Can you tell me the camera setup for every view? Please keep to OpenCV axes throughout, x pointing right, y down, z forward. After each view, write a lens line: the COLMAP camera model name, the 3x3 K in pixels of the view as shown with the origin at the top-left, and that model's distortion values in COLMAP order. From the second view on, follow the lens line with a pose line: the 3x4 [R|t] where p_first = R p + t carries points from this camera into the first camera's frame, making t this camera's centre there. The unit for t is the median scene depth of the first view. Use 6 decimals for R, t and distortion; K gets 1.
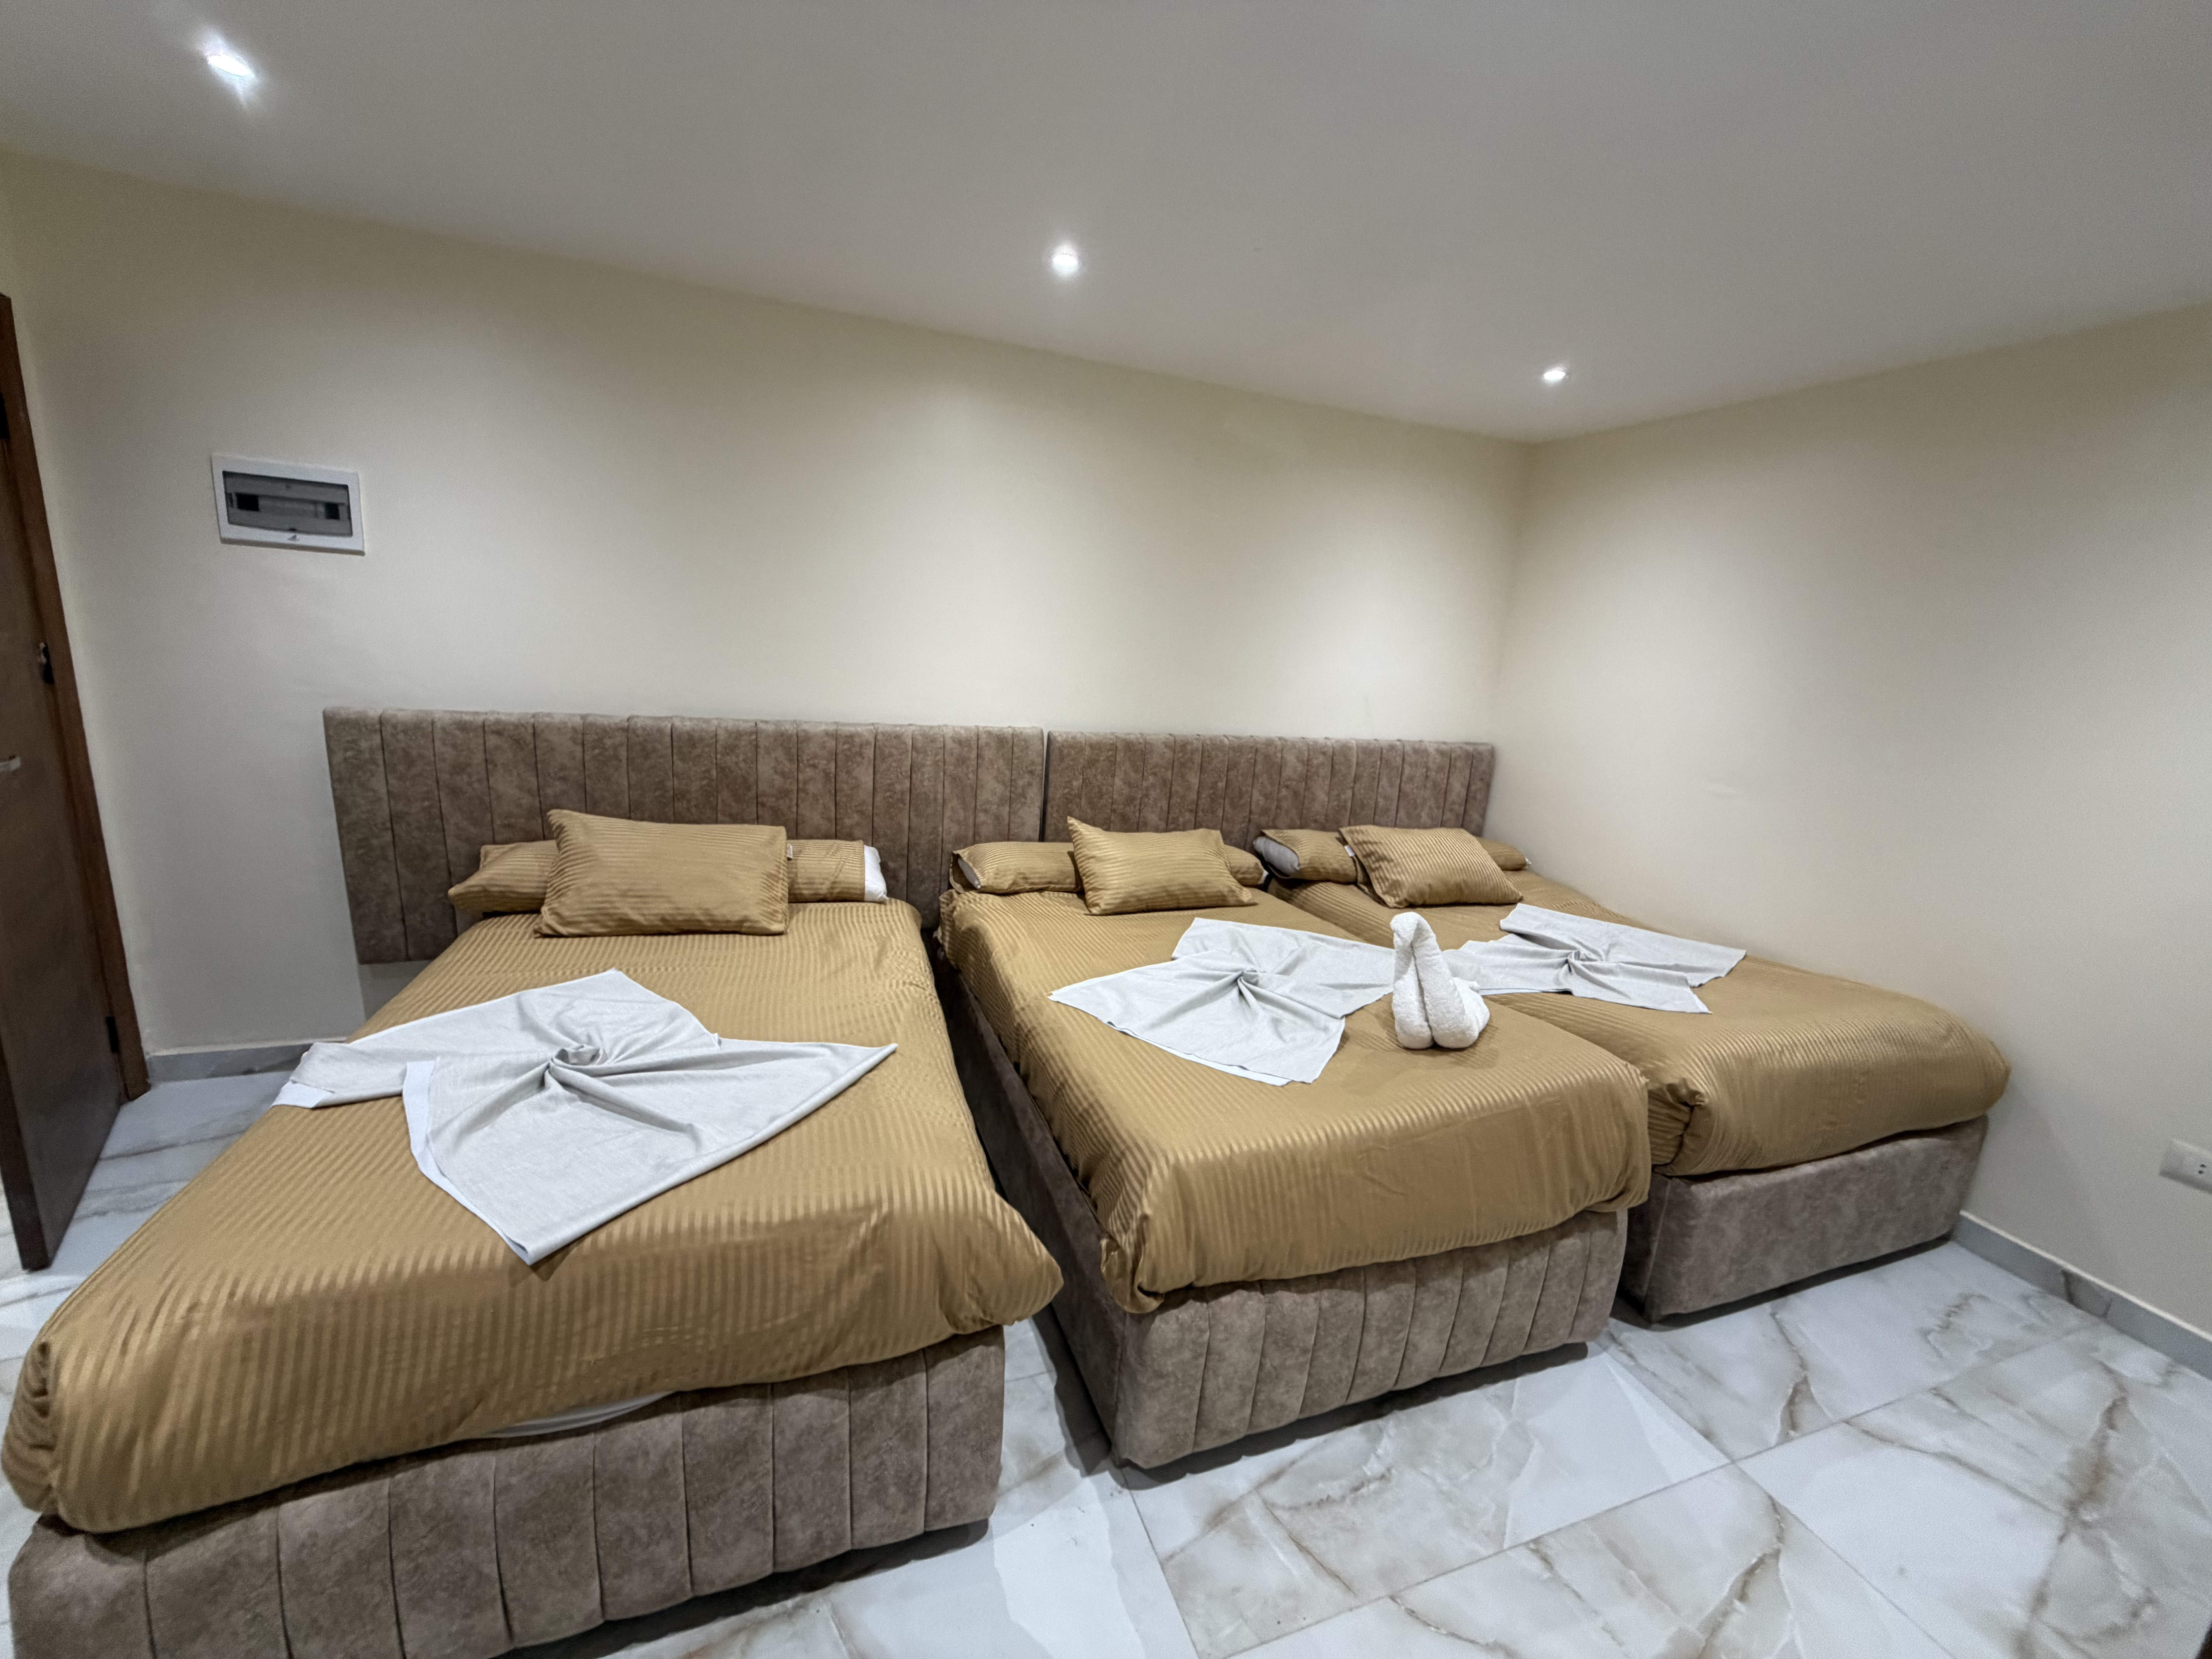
lens RADIAL K [[883.0, 0, 1106.0], [0, 883.0, 829.5], [0, 0, 1]] dist [-0.000632, 0.000176]
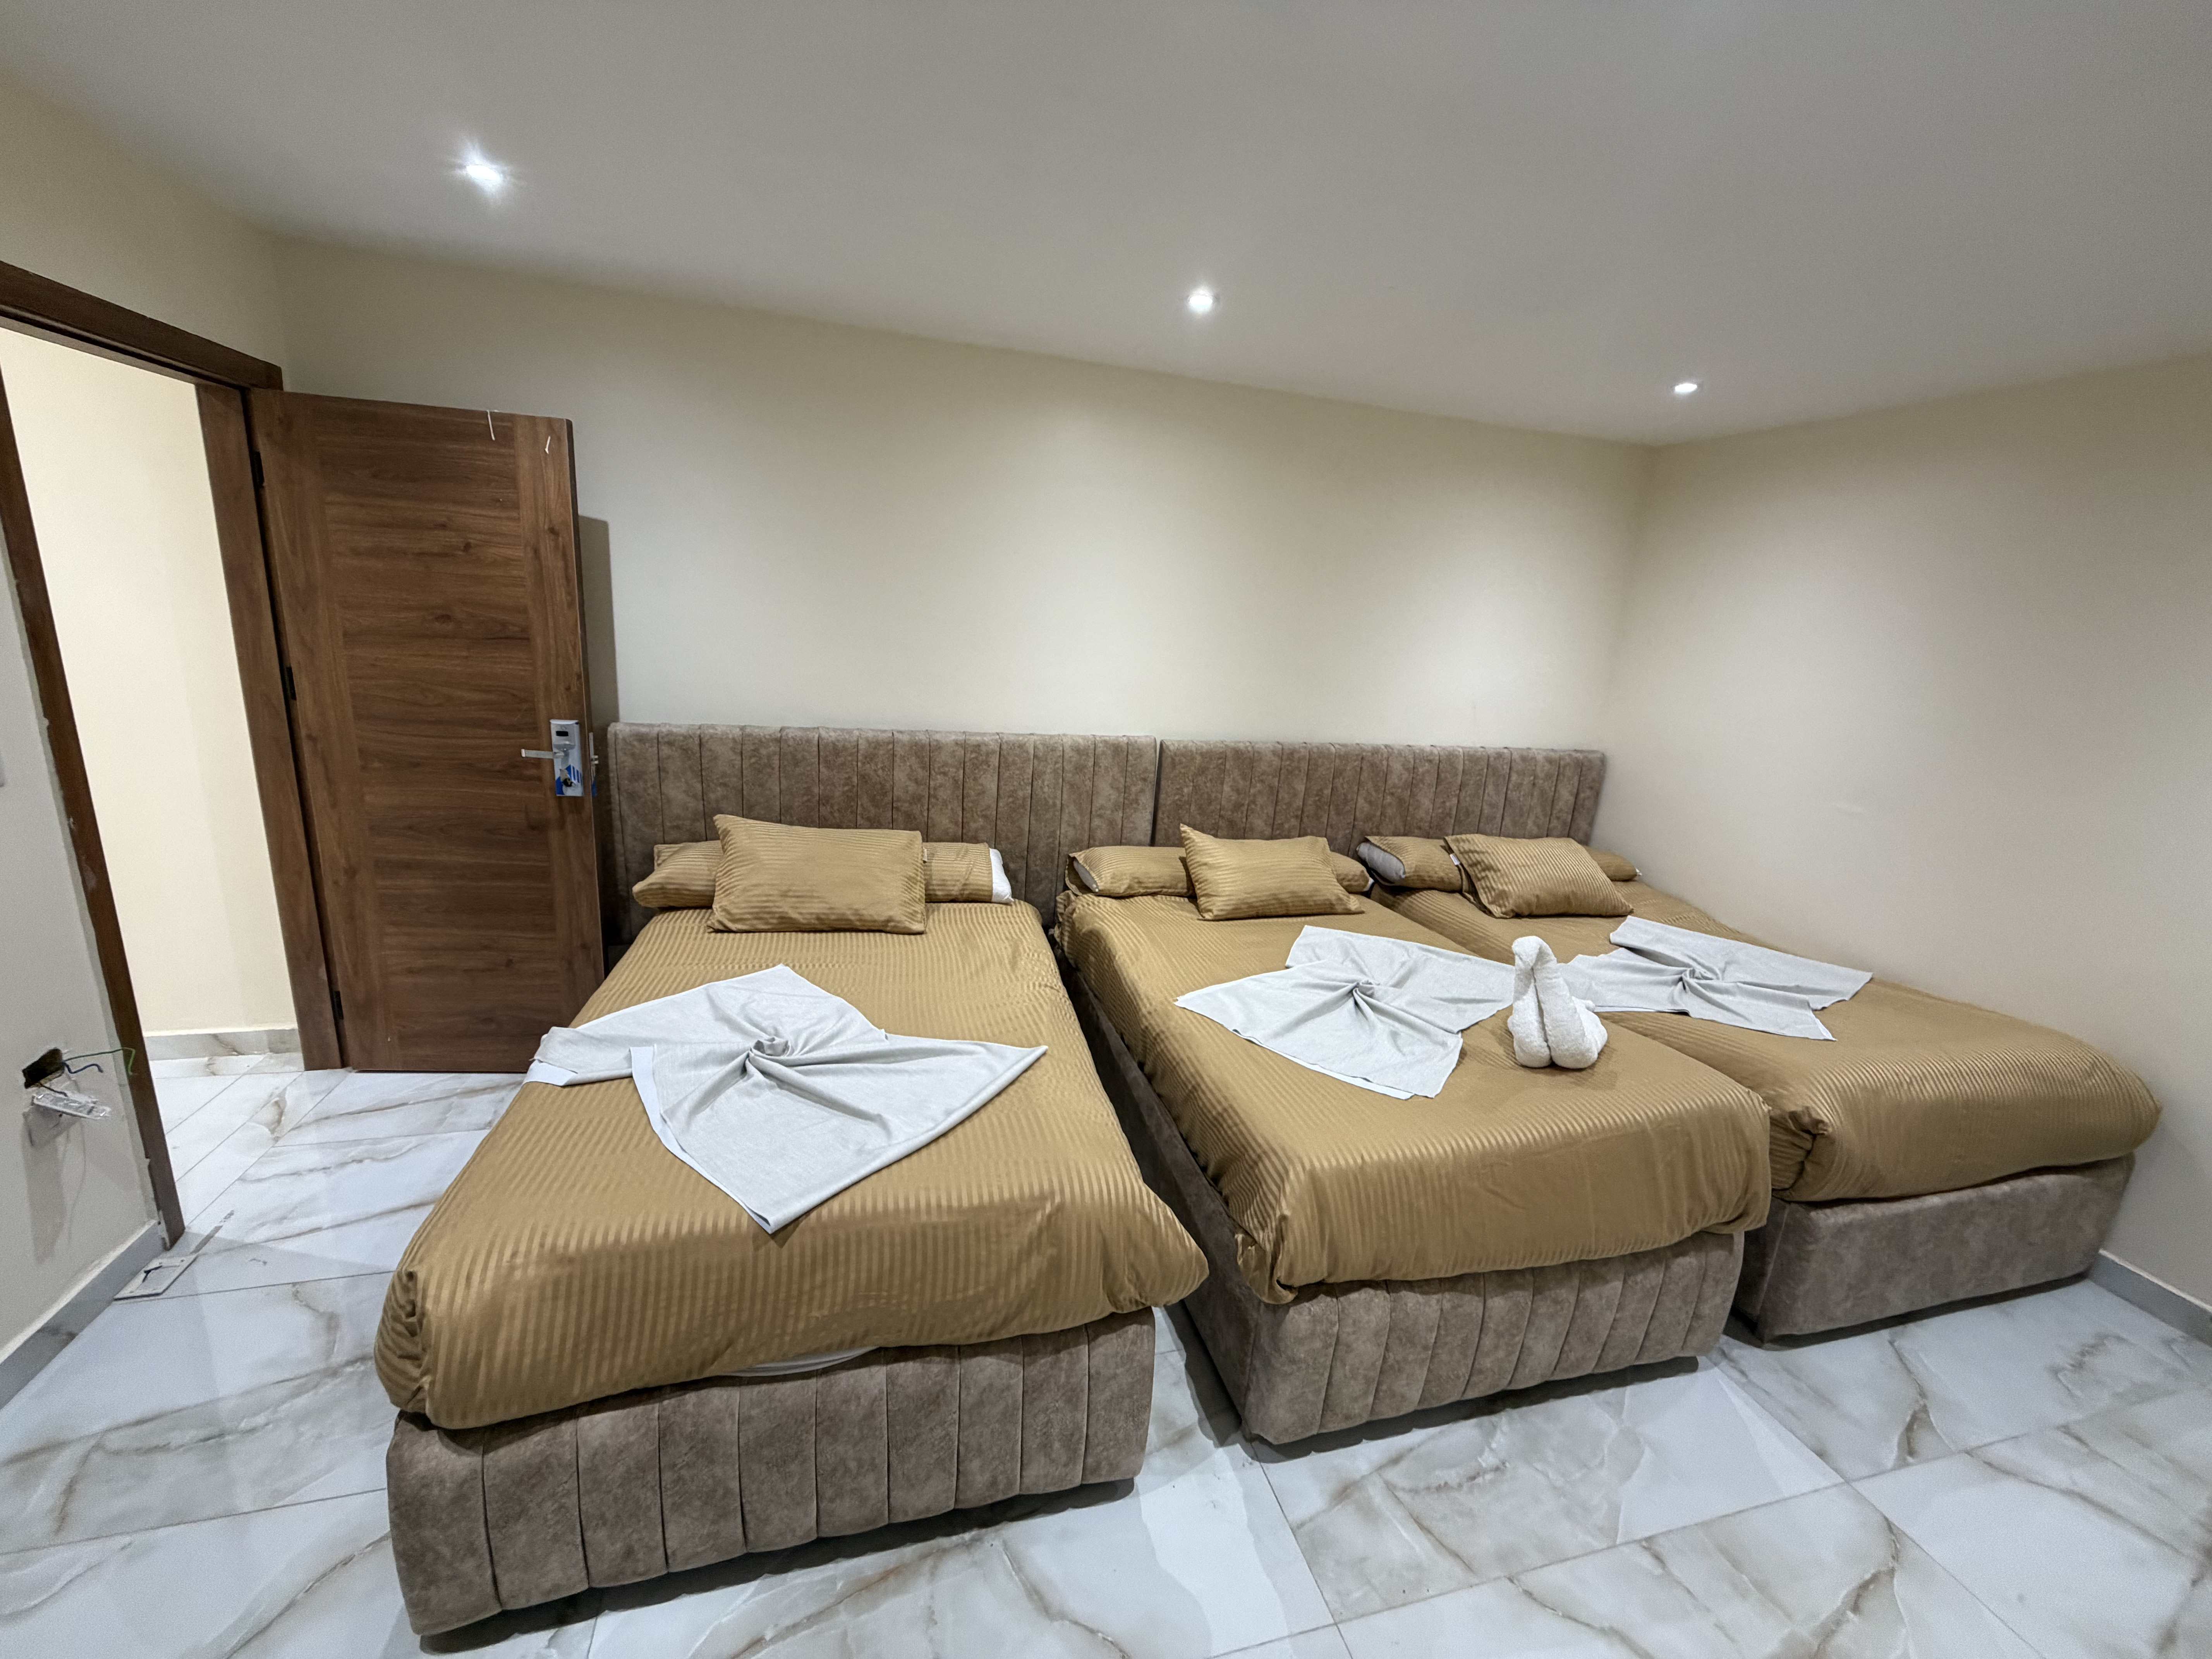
lens RADIAL K [[883.0, 0, 1106.0], [0, 883.0, 829.5], [0, 0, 1]] dist [-0.000632, 0.000176]
pose [[0.996260, 0.017588, -0.084597, -0.075374], [-0.015870, 0.999655, 0.020936, -0.050232], [0.084936, -0.019515, 0.996195, -0.081512]]
